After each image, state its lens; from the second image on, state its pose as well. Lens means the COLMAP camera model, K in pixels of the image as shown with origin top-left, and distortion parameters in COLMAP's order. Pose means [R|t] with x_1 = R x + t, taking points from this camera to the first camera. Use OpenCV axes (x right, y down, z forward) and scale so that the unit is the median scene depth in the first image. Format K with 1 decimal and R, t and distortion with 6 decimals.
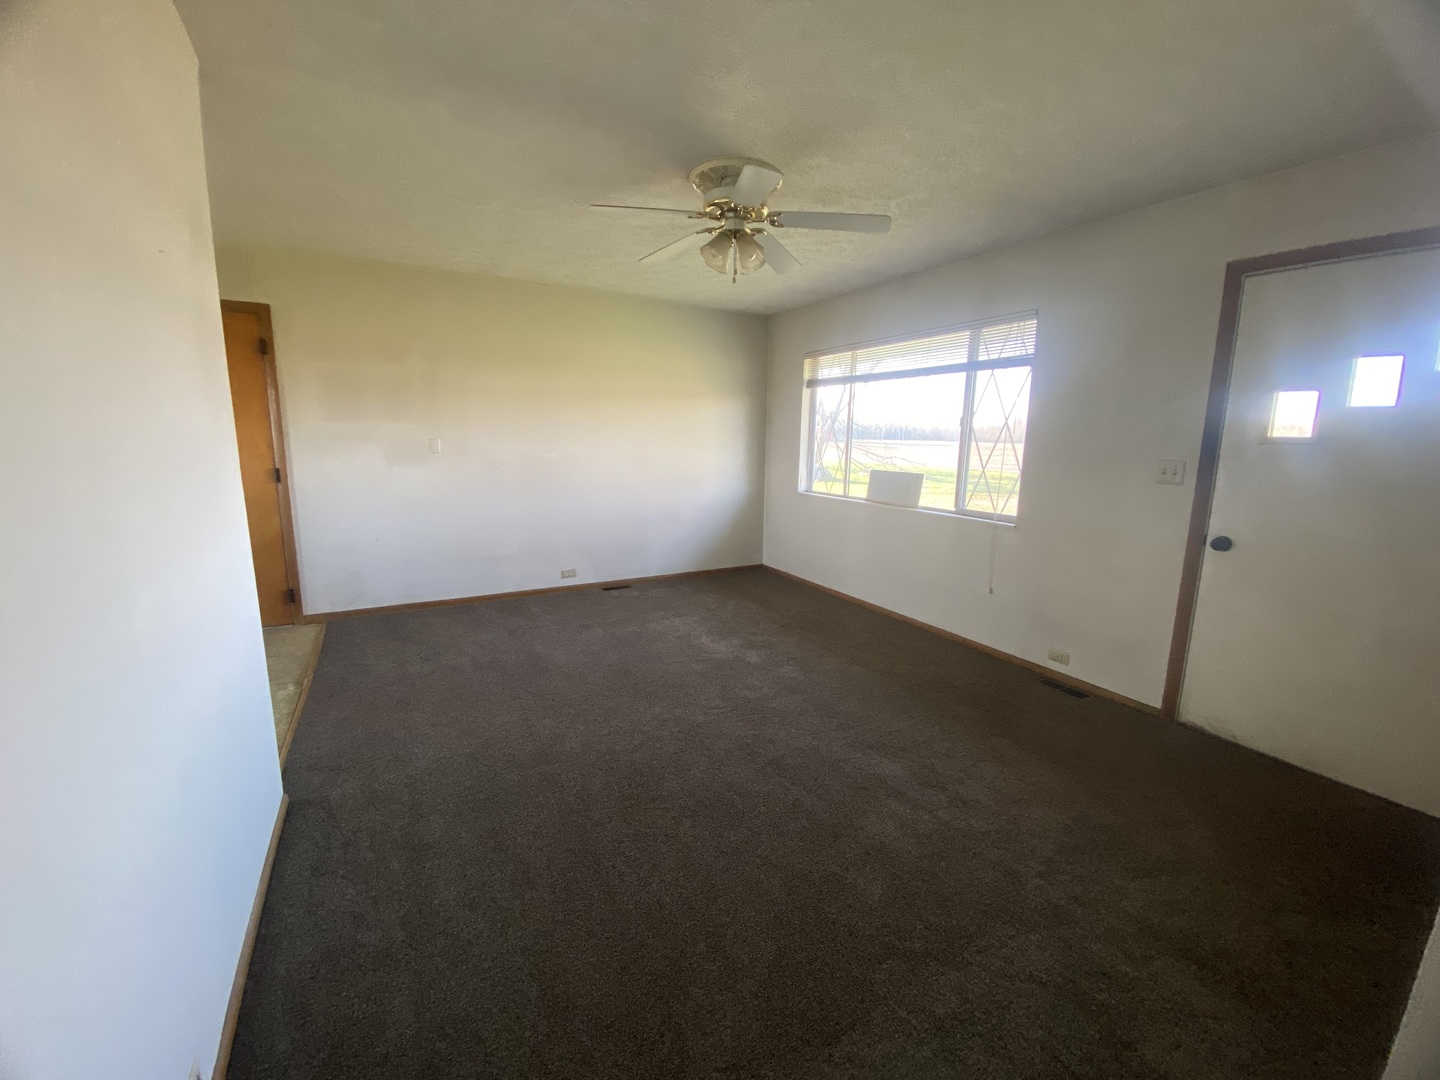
lens RADIAL K [[584.5, 0, 724.9], [0, 584.5, 536.1], [0, 0, 1]] dist [-0.003165, -0.001182]
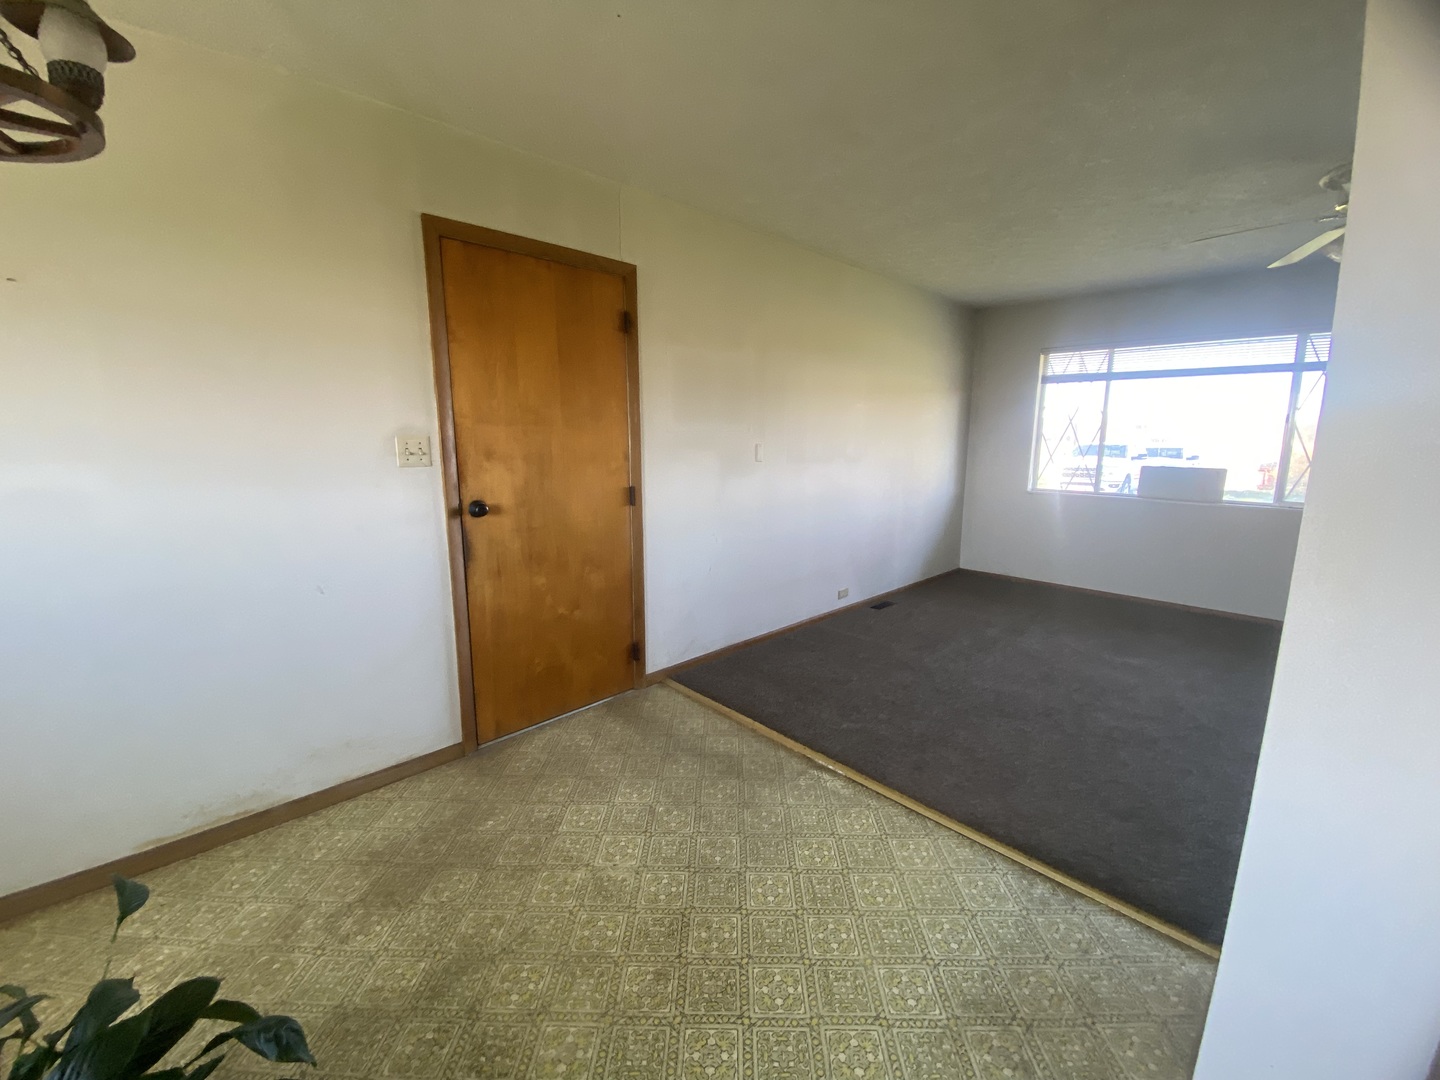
lens RADIAL K [[584.5, 0, 722.6], [0, 584.5, 535.4], [0, 0, 1]] dist [-0.003165, -0.001182]
pose [[0.967366, -0.054945, 0.247353, -0.697575], [0.054298, 0.998480, 0.009444, -0.043677], [-0.247496, 0.004295, 0.968879, 0.199874]]
